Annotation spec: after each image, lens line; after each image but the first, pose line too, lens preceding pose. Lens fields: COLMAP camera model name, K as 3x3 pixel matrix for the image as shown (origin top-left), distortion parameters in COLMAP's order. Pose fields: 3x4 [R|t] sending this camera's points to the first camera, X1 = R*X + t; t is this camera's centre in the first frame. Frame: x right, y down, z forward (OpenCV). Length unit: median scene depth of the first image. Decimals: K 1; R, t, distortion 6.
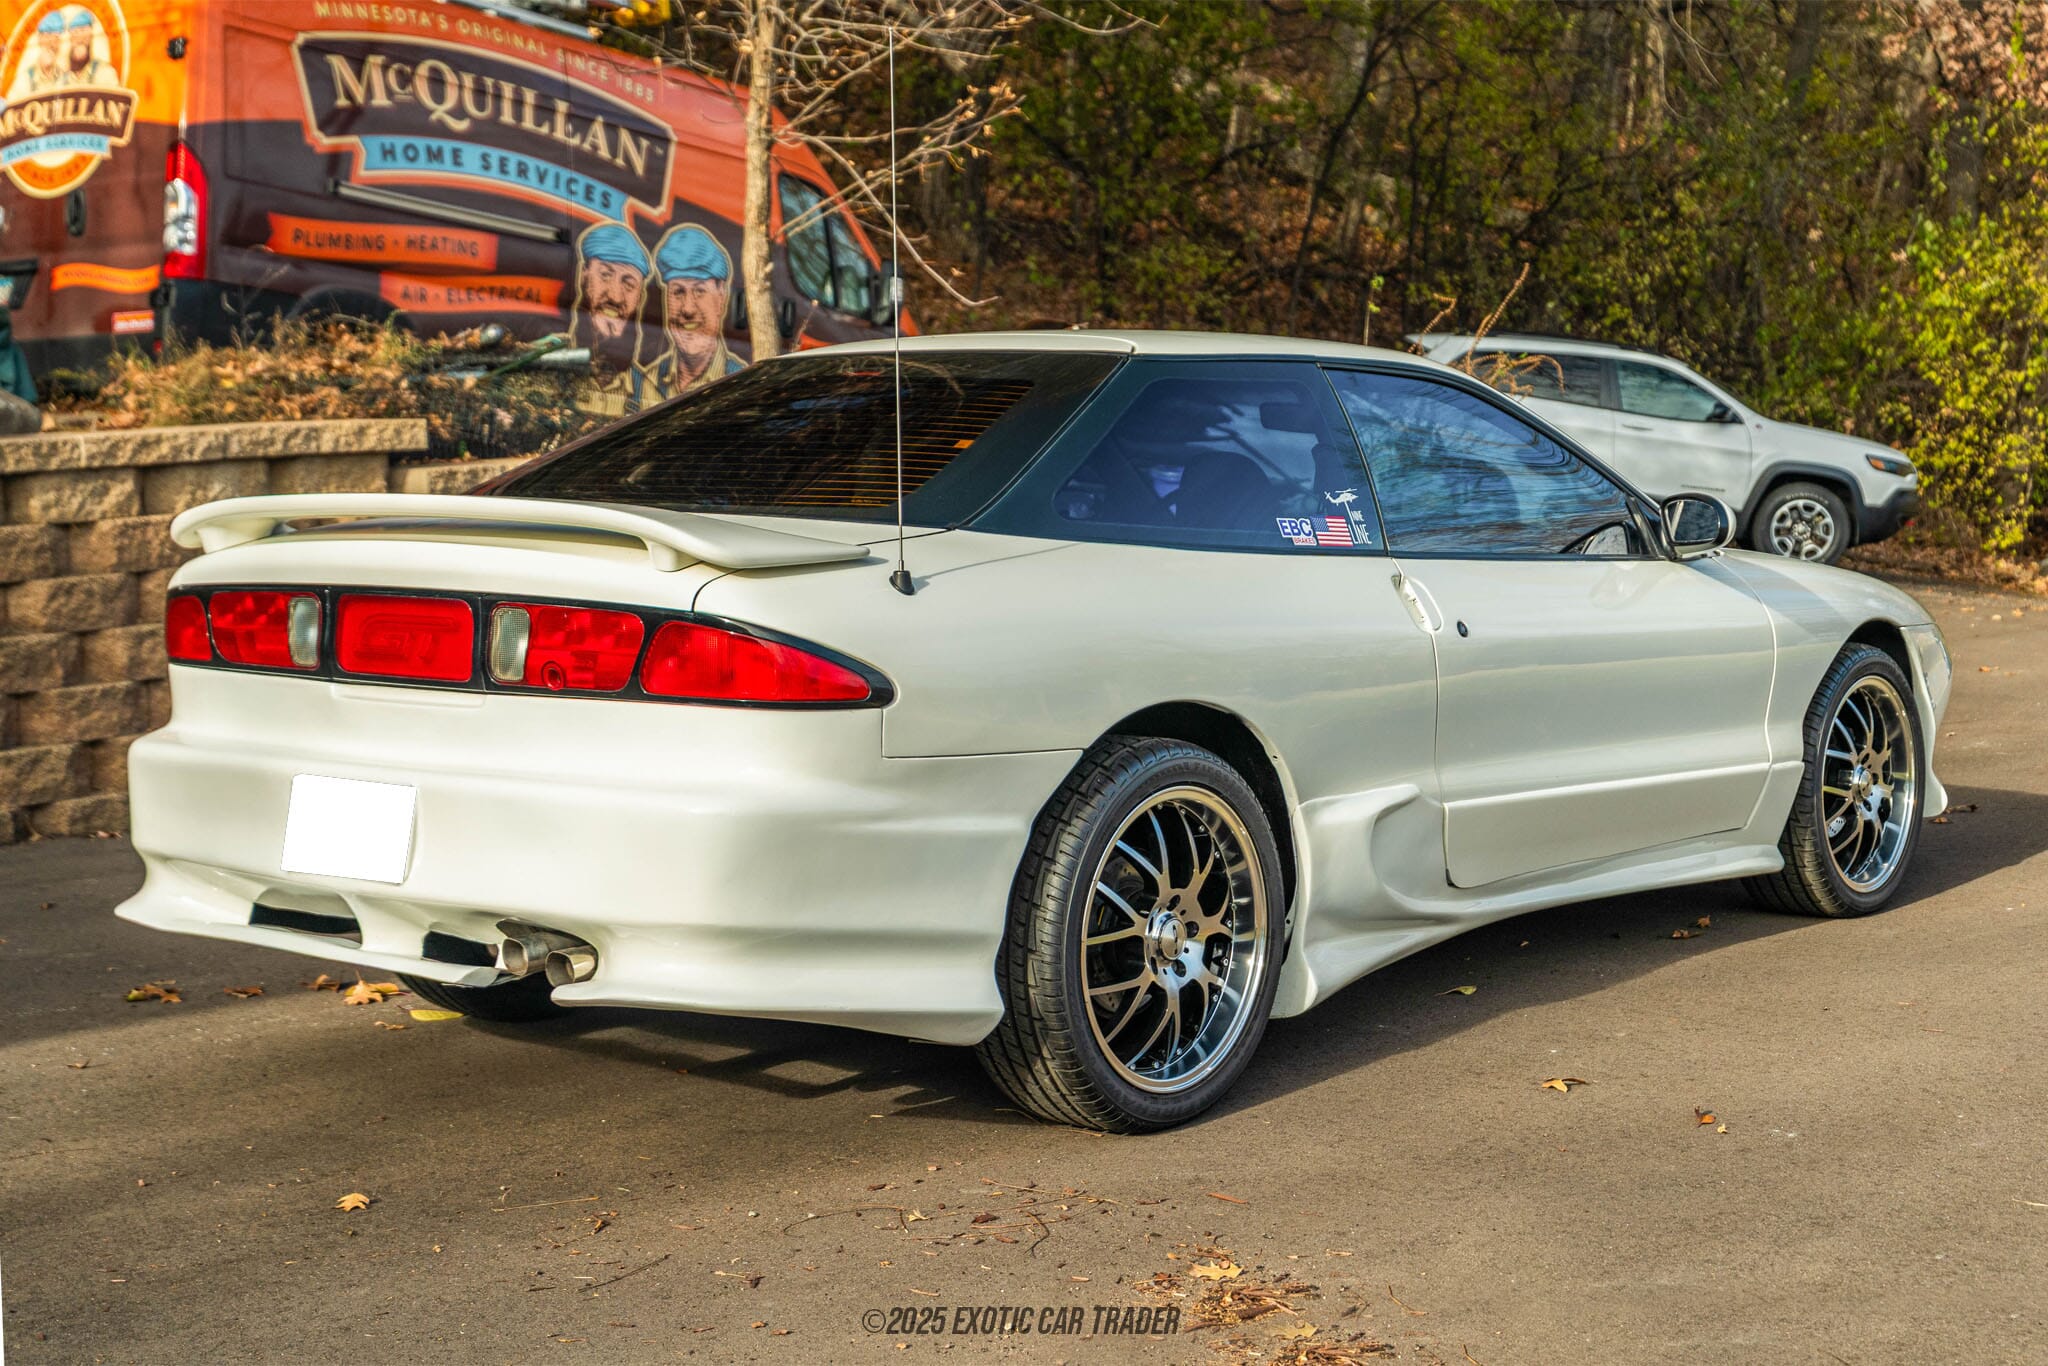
lens RADIAL K [[2989.2, 0, 1024.0], [0, 2989.2, 683.0], [0, 0, 1]] dist [-0.023931, 0.042669]
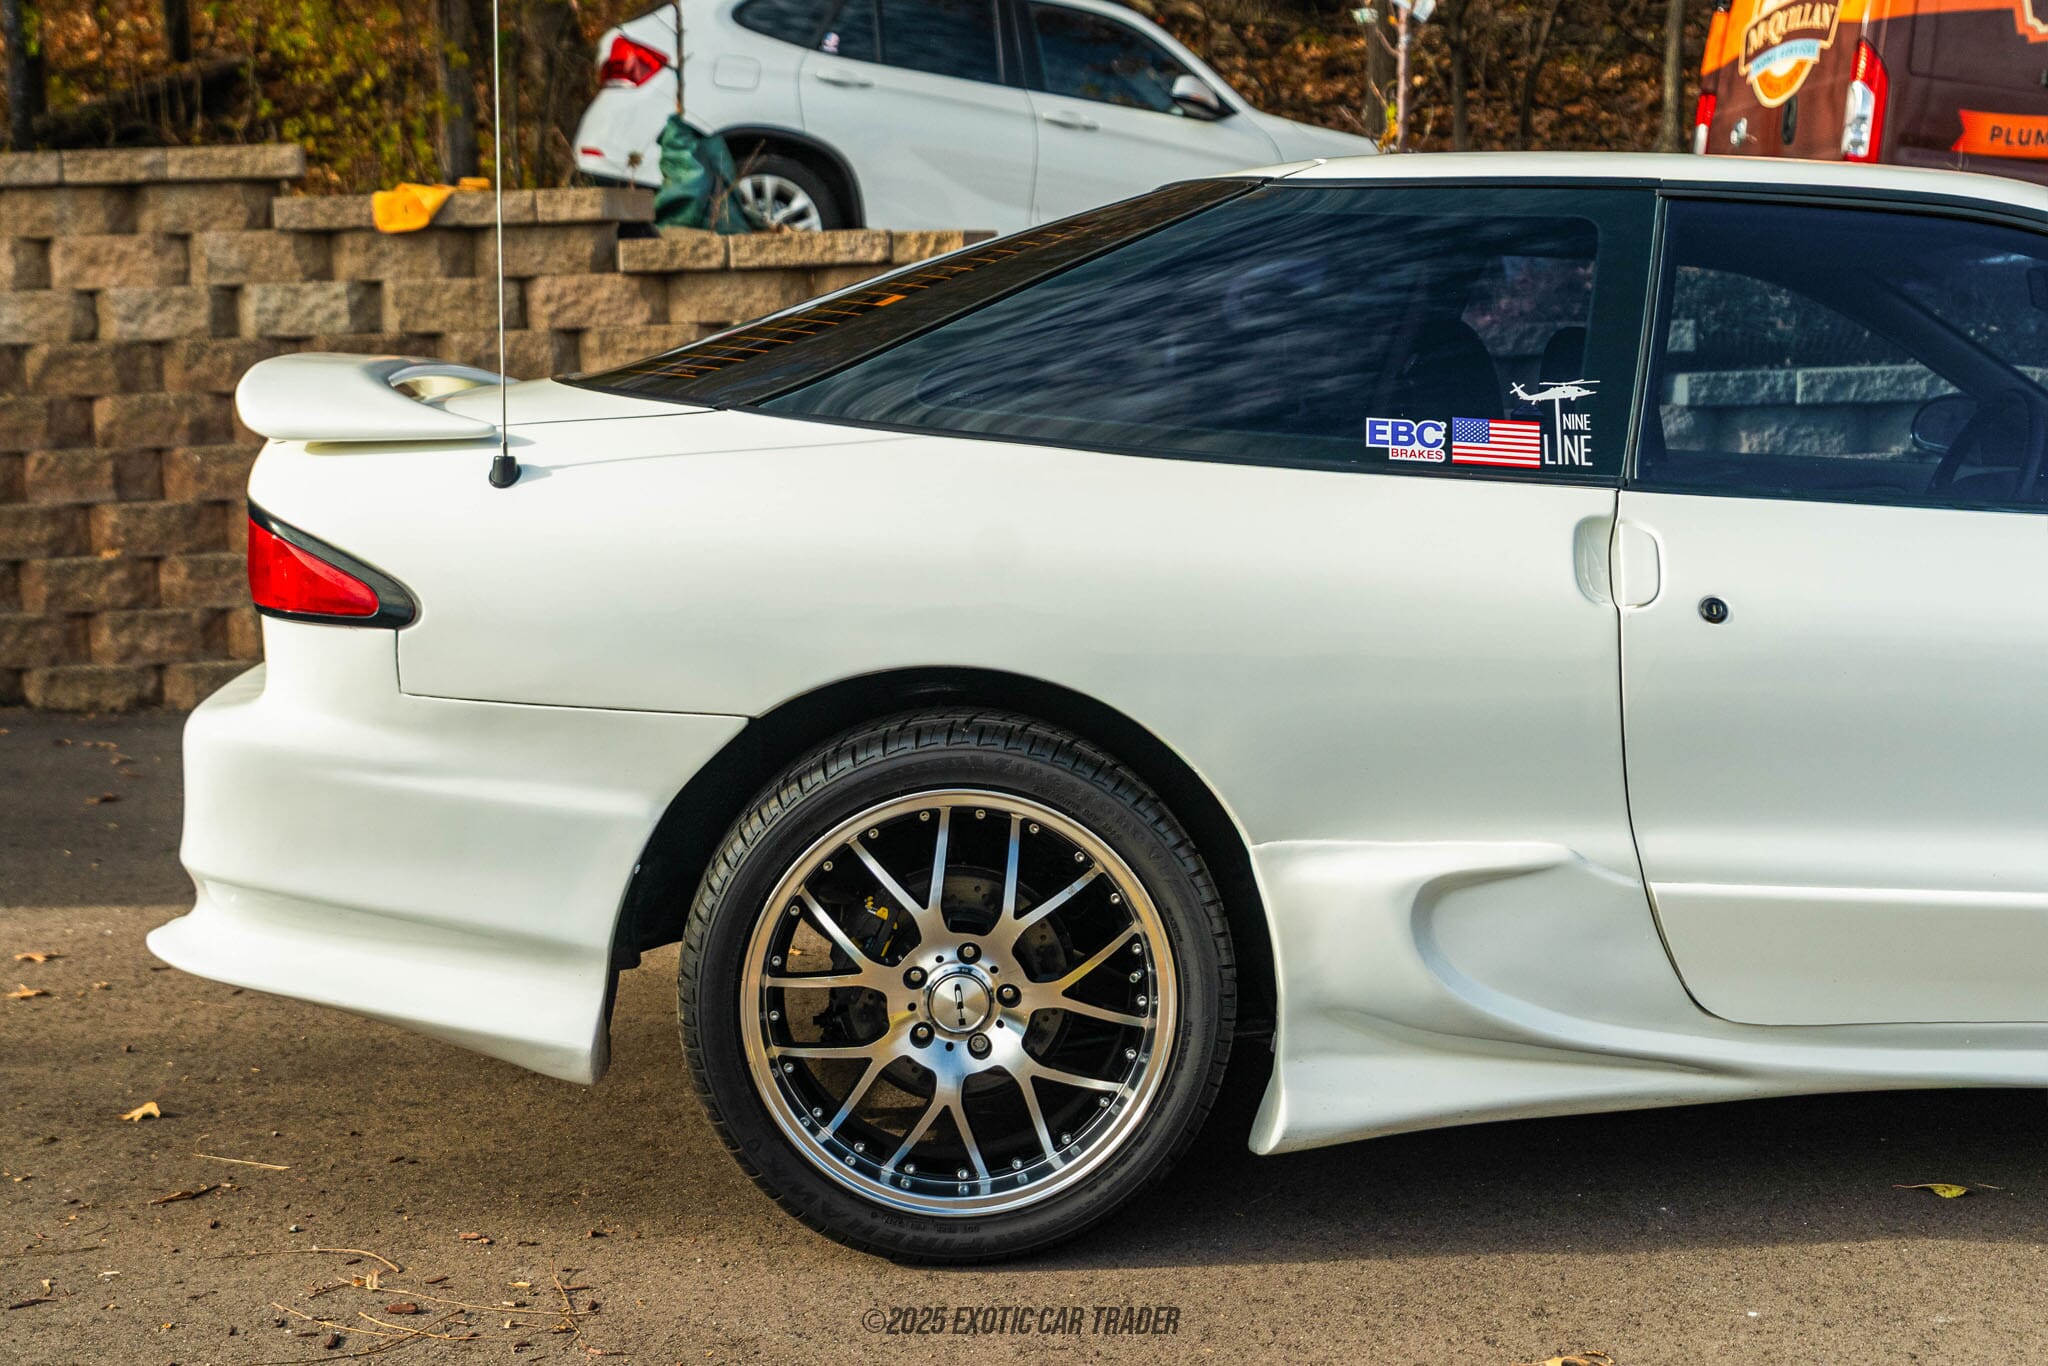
lens RADIAL K [[2703.4, 0, 1018.9], [0, 2703.4, 717.3], [0, 0, 1]] dist [-0.011295, 0.008269]
pose [[0.674953, 0.108486, -0.729841, 0.181288], [-0.075626, 0.994094, 0.077827, -0.011277], [0.733974, 0.002666, 0.679172, 0.202004]]
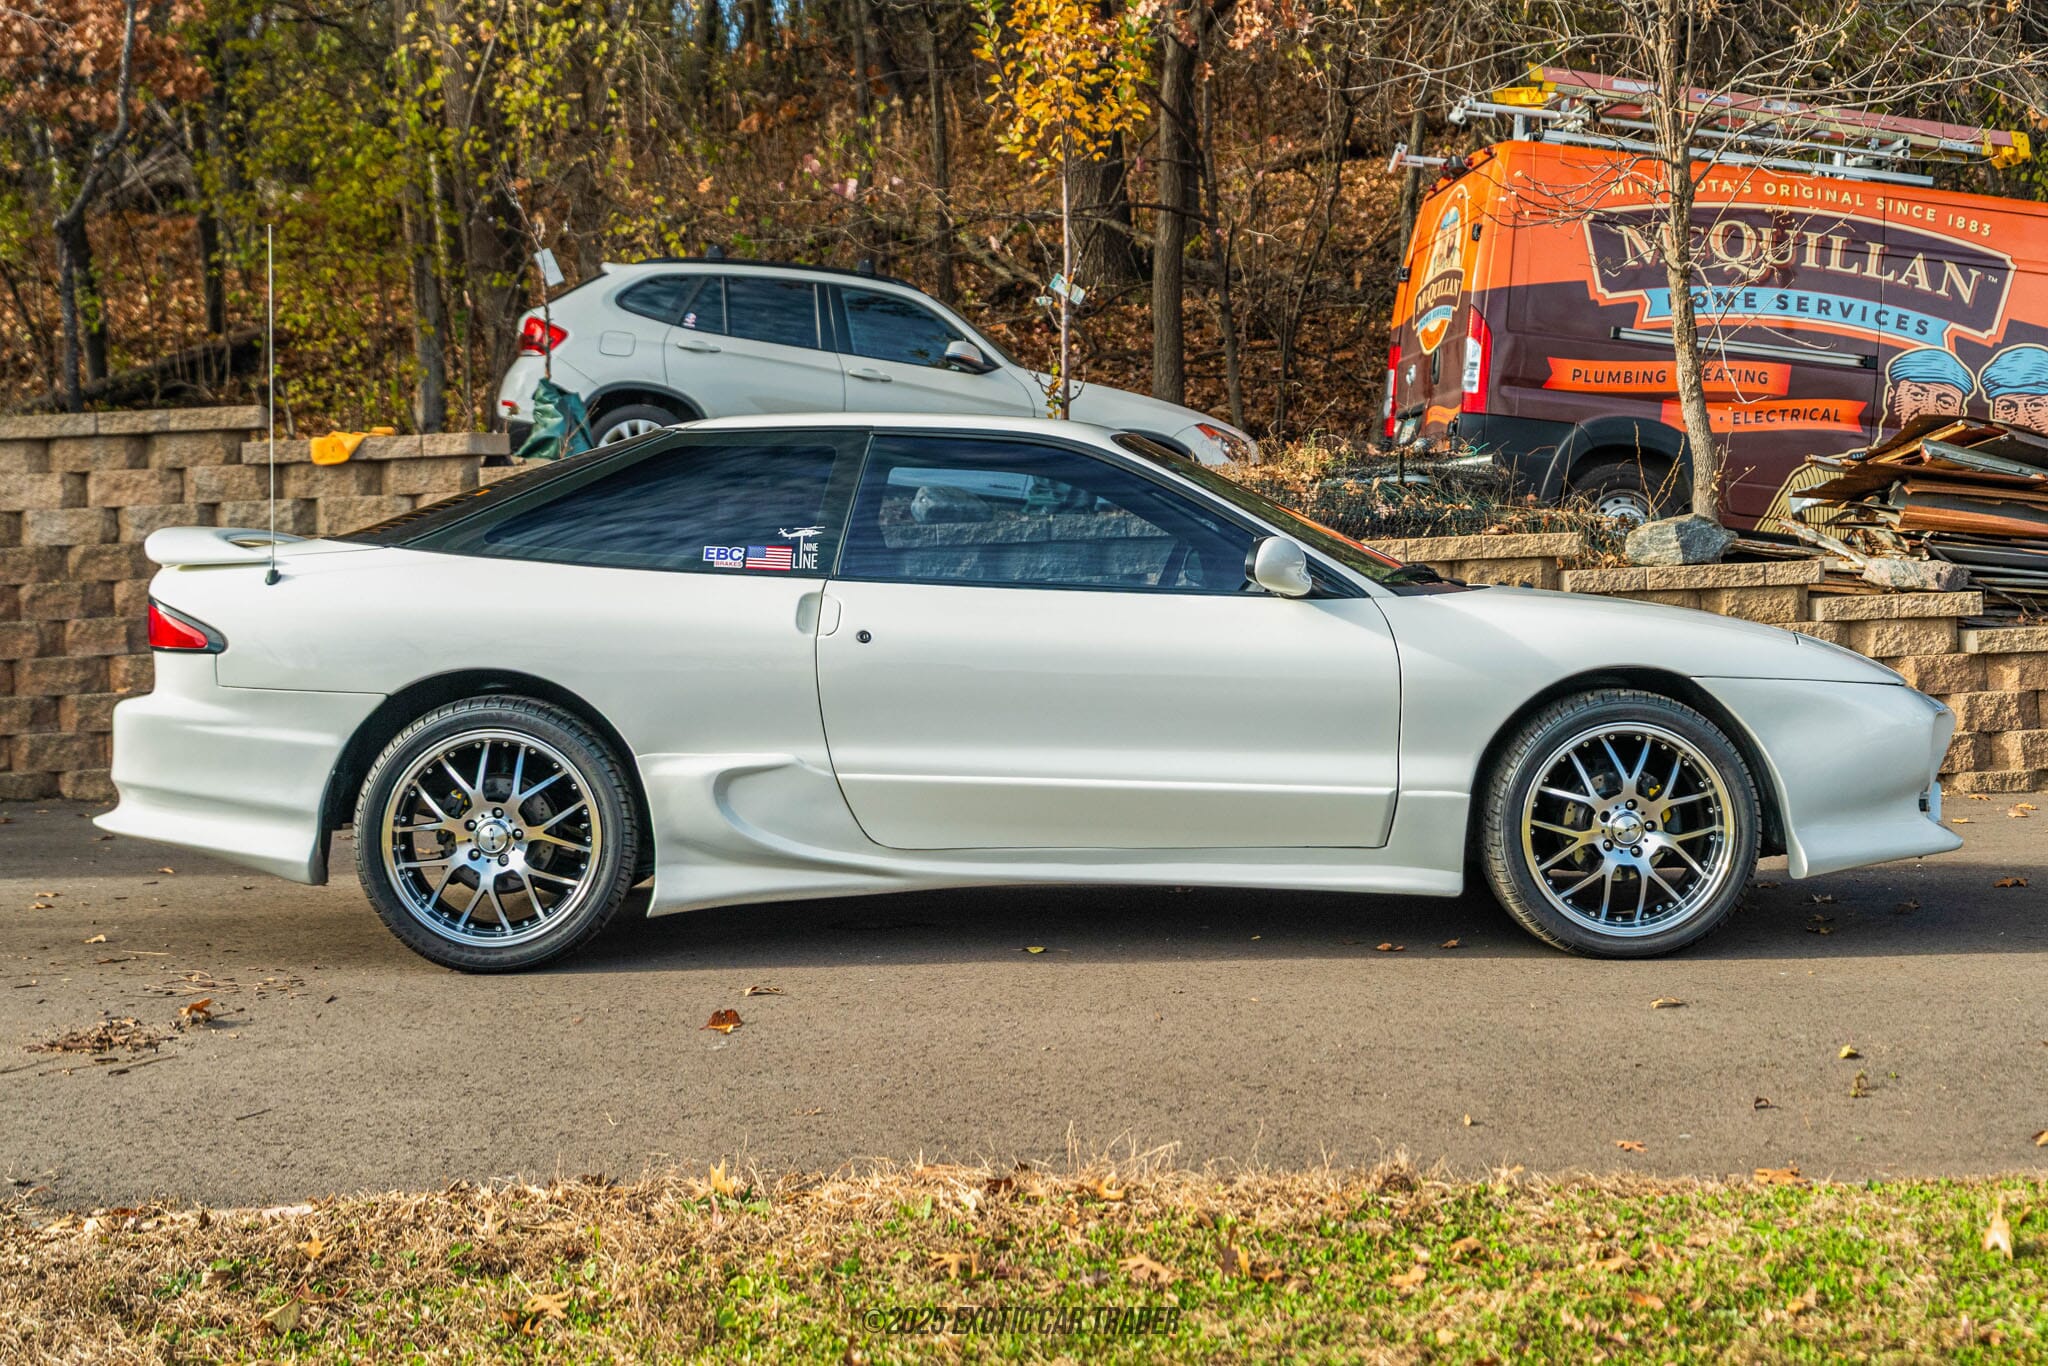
lens RADIAL K [[2622.4, 0, 1027.4], [0, 2622.4, 578.6], [0, 0, 1]] dist [-0.022335, 0.033582]
pose [[0.667341, 0.002135, -0.744749, 0.398149], [-0.062880, 0.996587, -0.053487, 0.004787], [0.742093, 0.082524, 0.665198, 0.124553]]
